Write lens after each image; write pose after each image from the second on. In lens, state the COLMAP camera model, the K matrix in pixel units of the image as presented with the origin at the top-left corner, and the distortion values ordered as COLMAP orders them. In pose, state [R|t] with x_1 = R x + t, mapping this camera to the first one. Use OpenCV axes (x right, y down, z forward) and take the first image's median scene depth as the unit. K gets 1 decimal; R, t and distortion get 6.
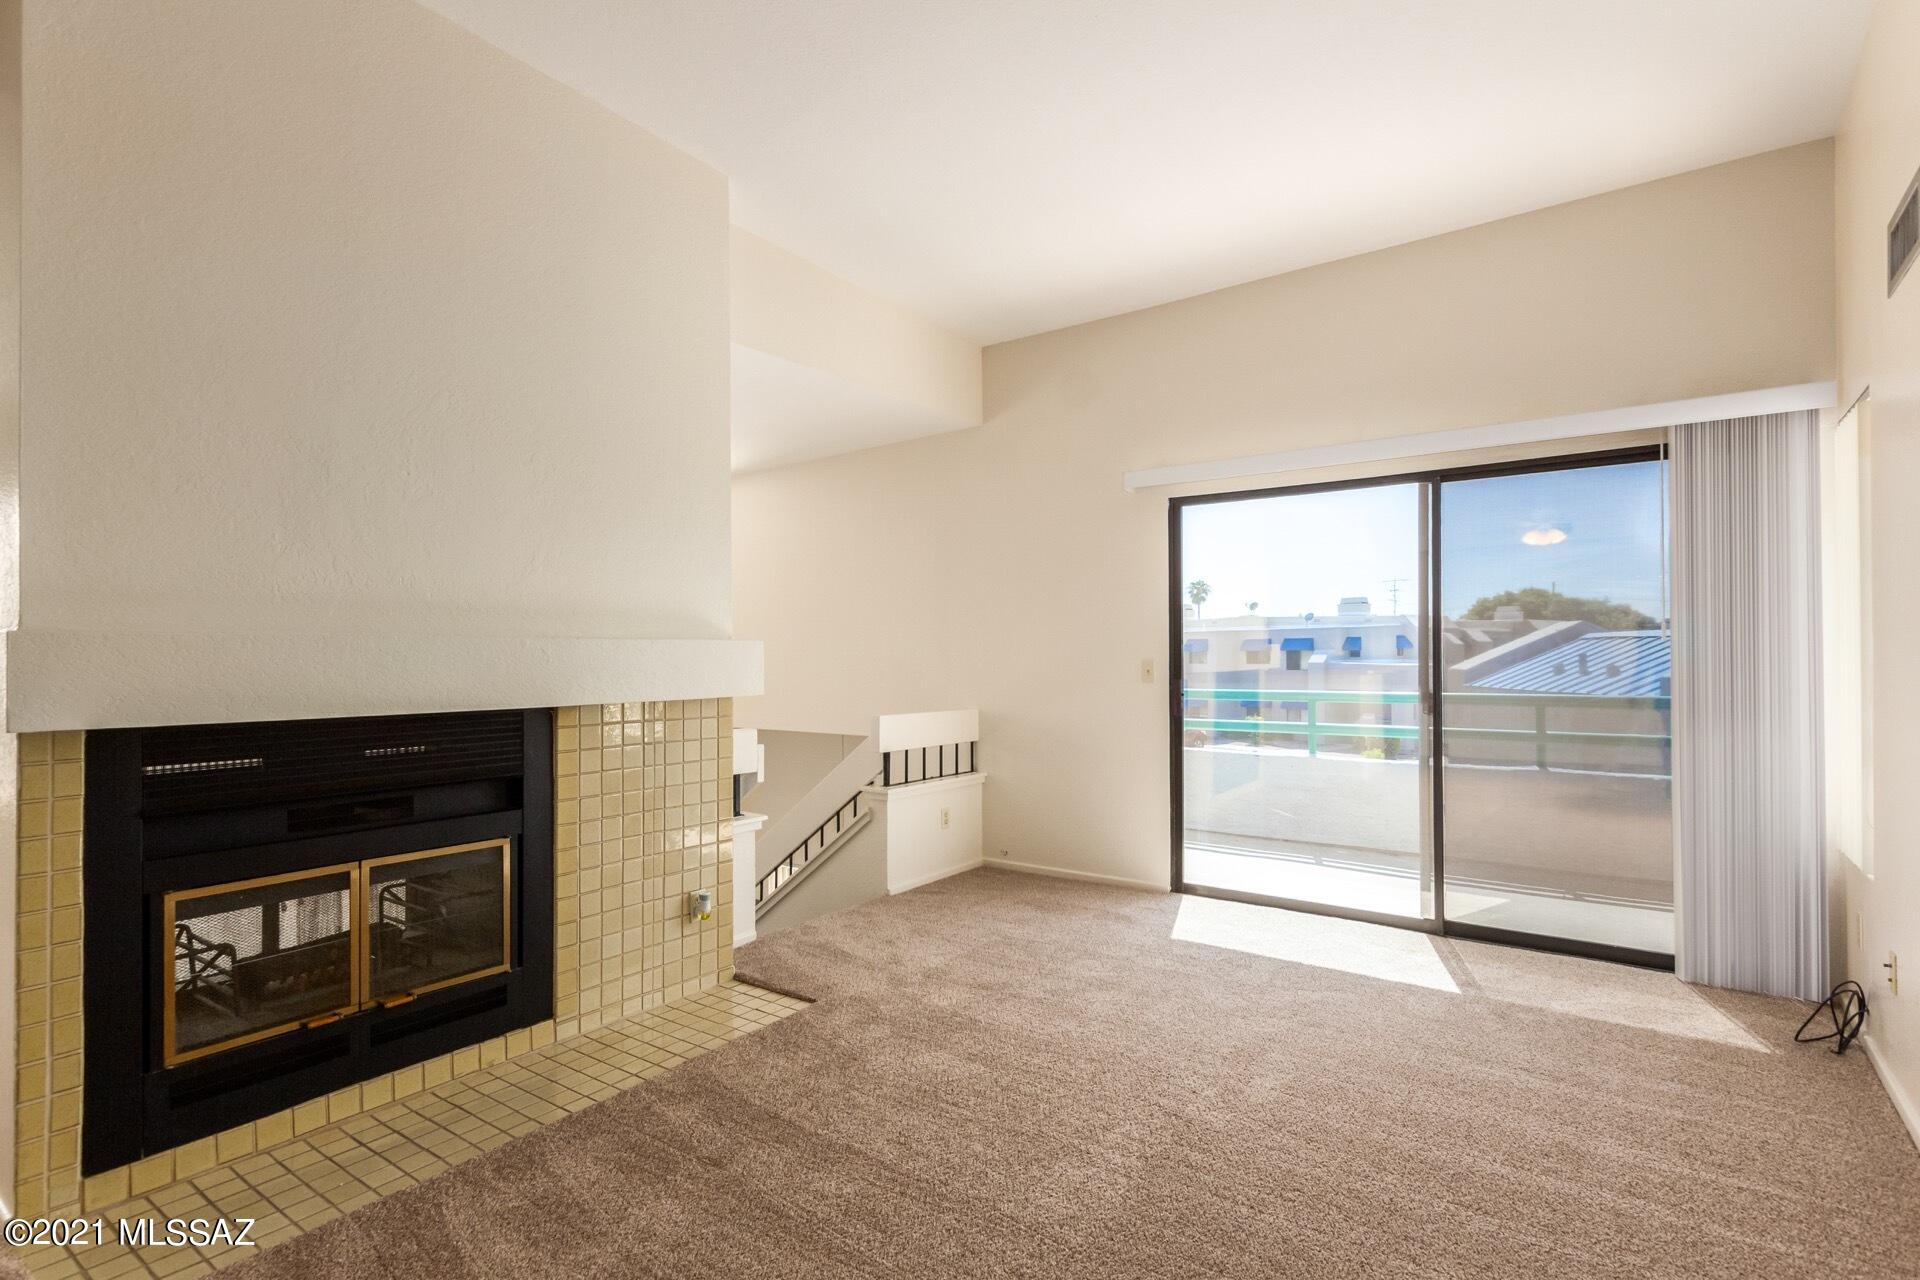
lens RADIAL K [[945.9, 0, 957.8], [0, 945.9, 647.4], [0, 0, 1]] dist [0.019106, -0.007640]
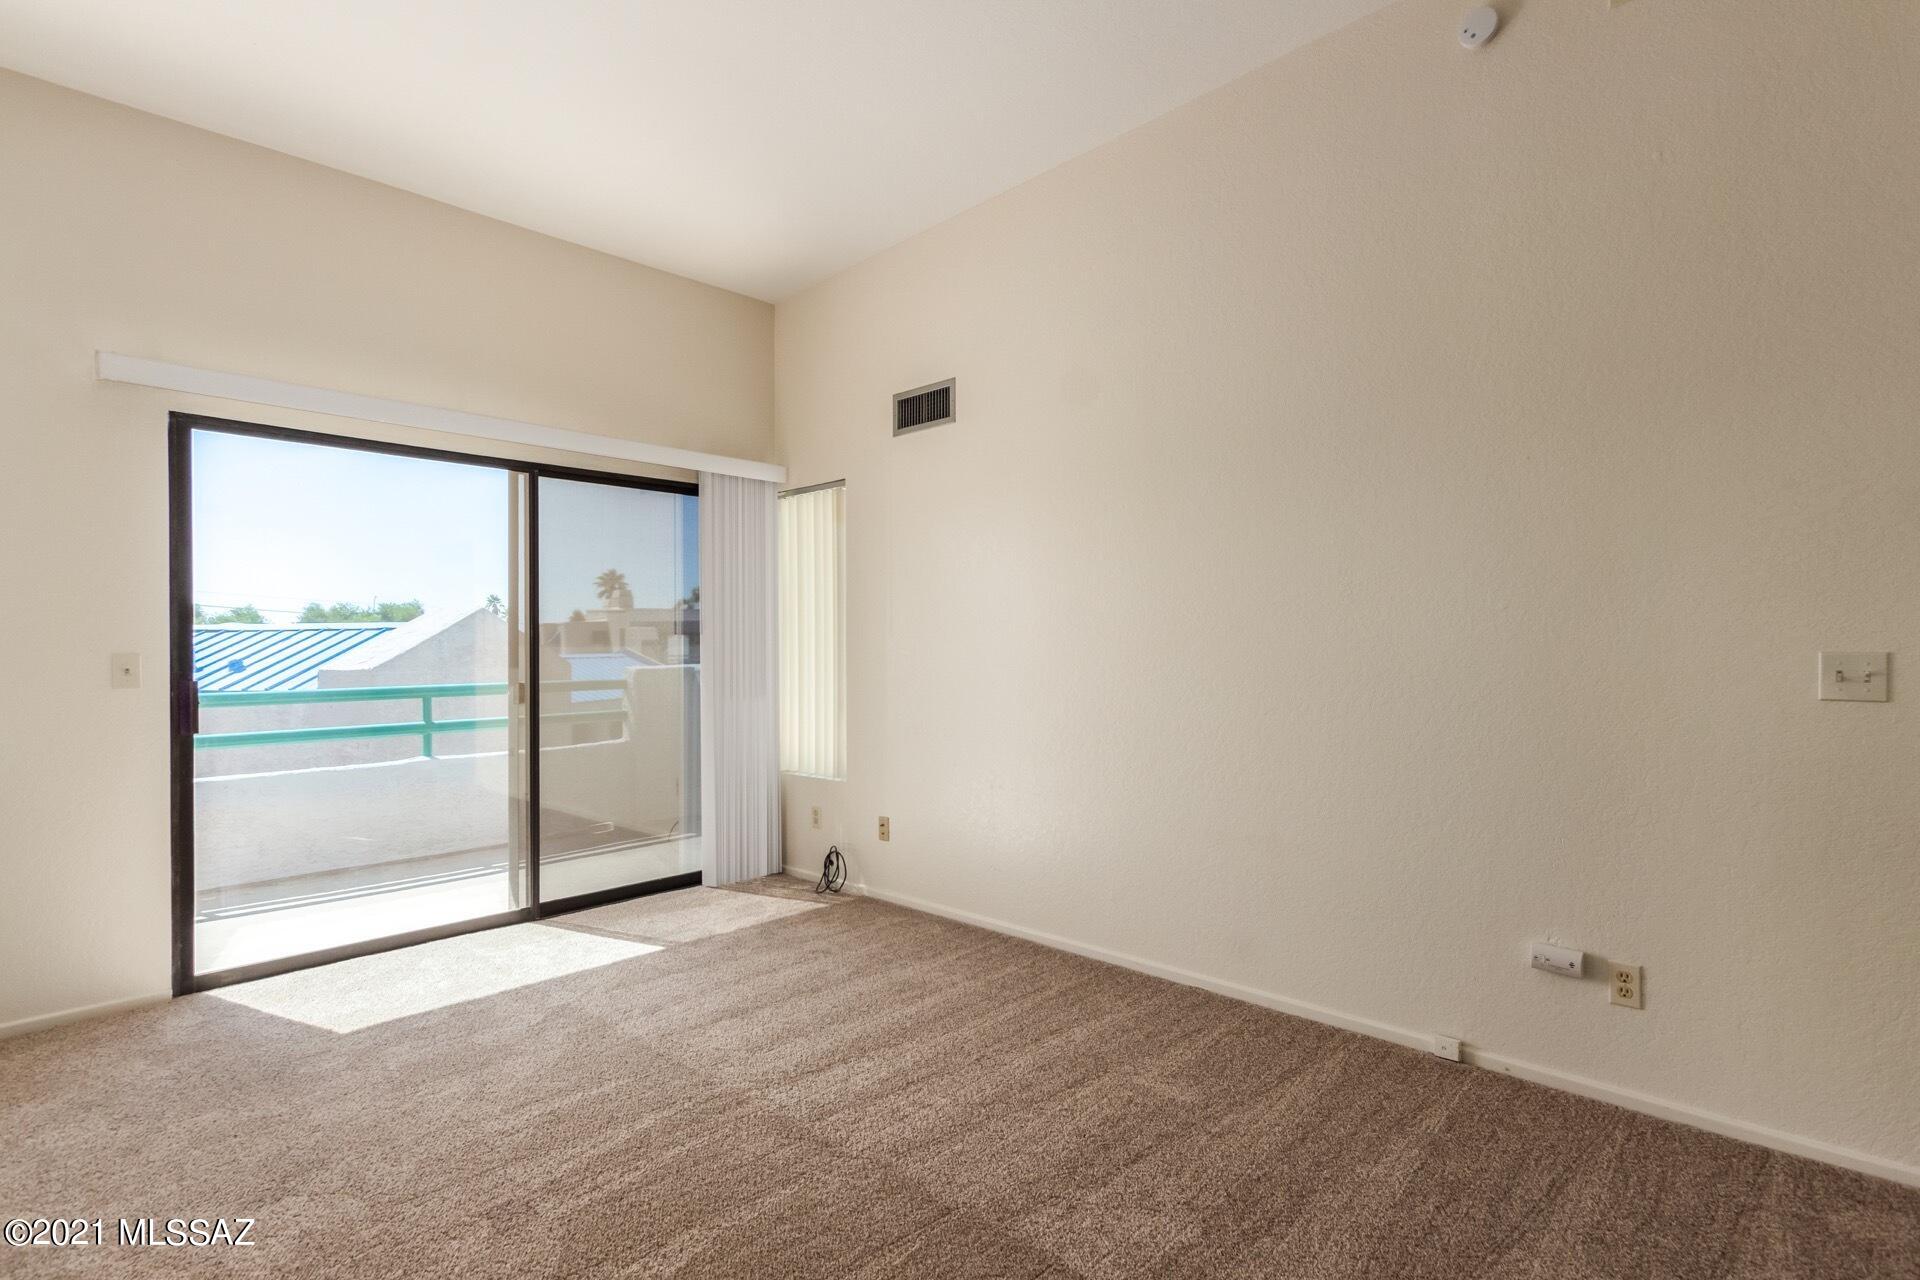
lens RADIAL K [[945.9, 0, 957.8], [0, 945.9, 647.4], [0, 0, 1]] dist [0.019106, -0.007640]
pose [[0.121793, -0.000659, 0.992555, -0.506030], [-0.003788, 0.999992, 0.001129, 0.009265], [-0.992548, -0.003898, 0.121790, 0.482439]]
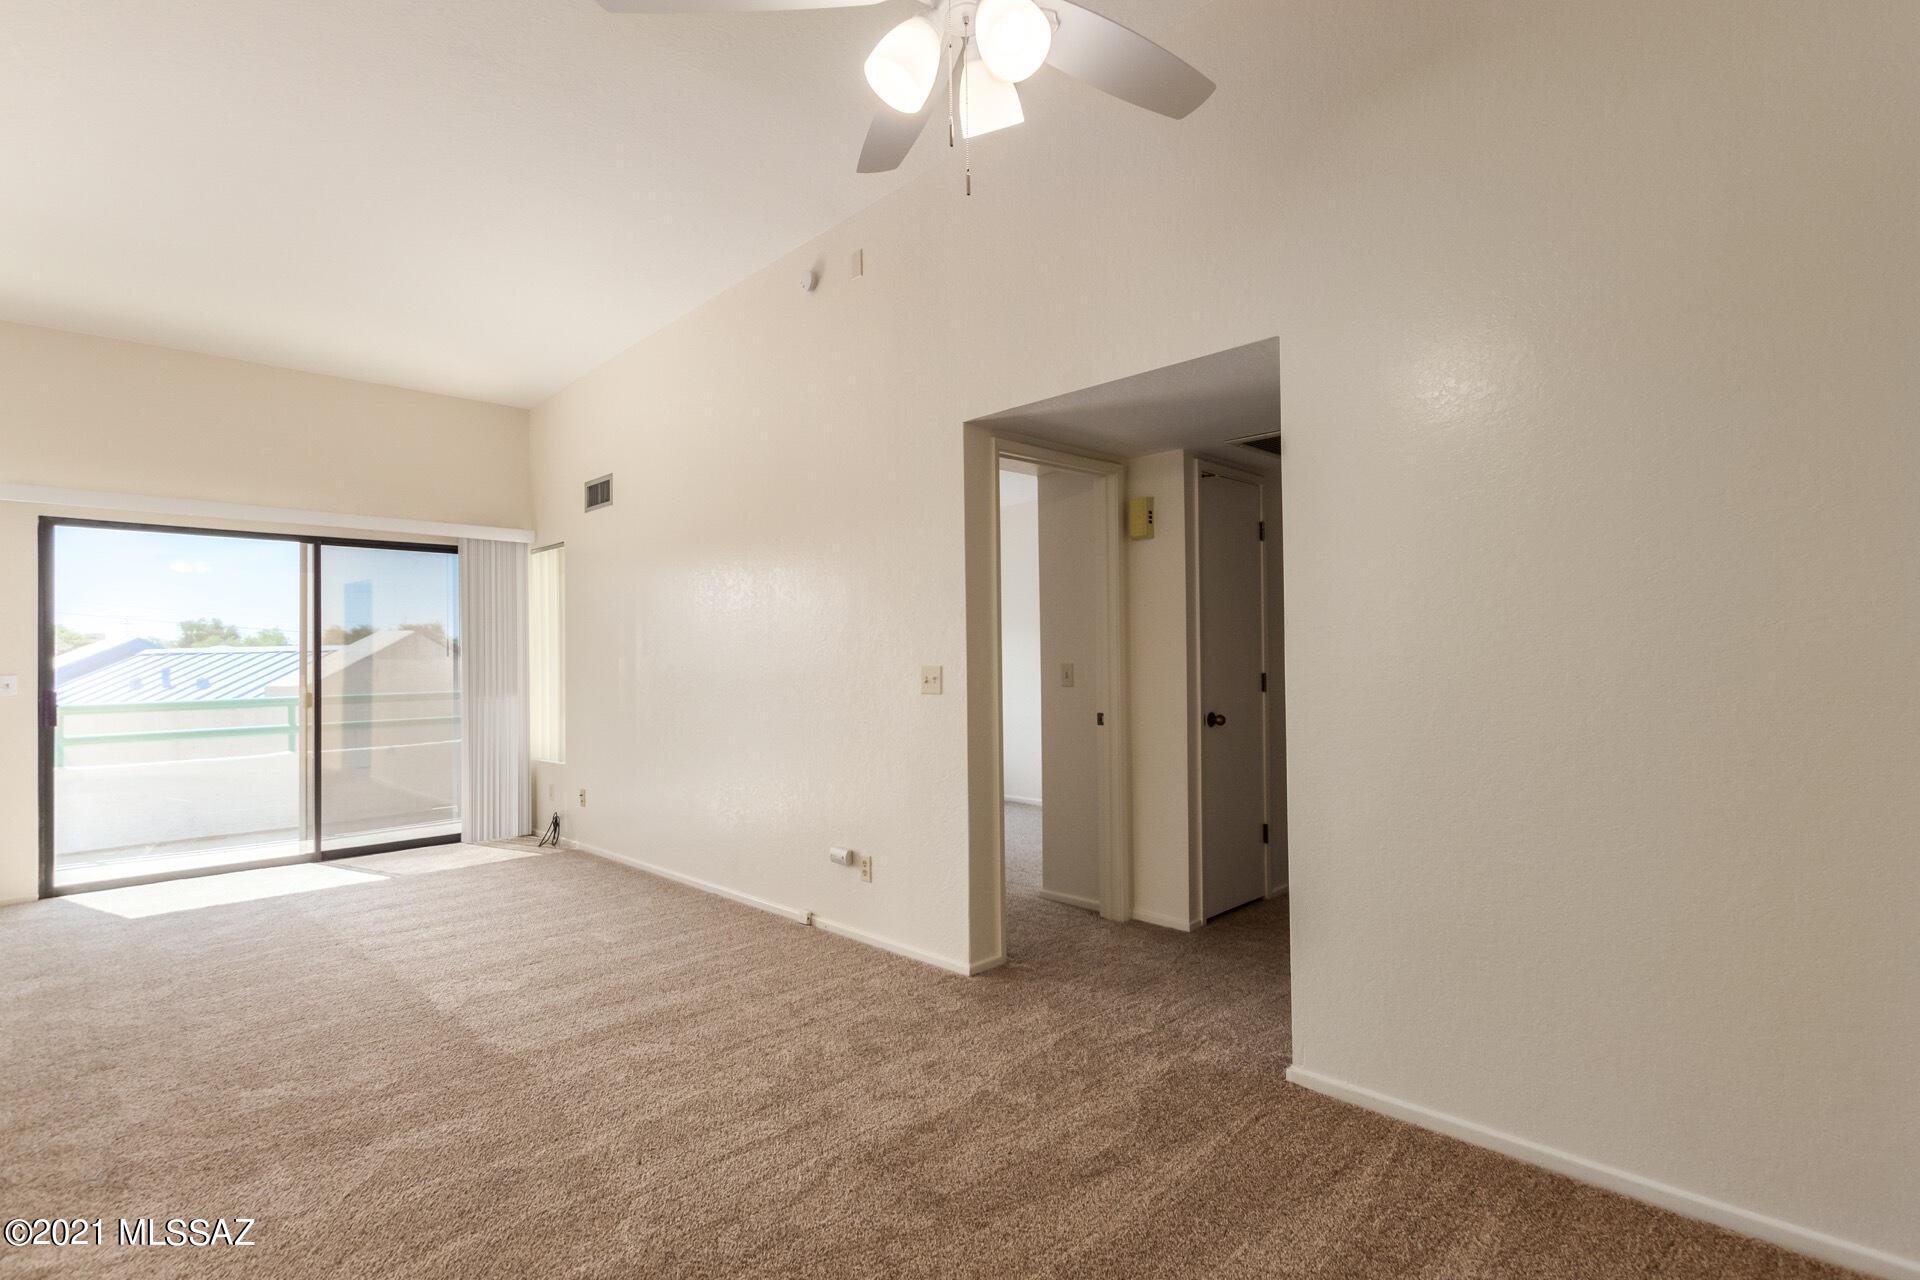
lens RADIAL K [[945.9, 0, 957.8], [0, 945.9, 647.4], [0, 0, 1]] dist [0.019106, -0.007640]
pose [[0.151999, 0.013248, 0.988292, -0.861882], [0.004110, 0.999893, -0.014035, 0.005295], [-0.988372, 0.006196, 0.151929, -0.187733]]
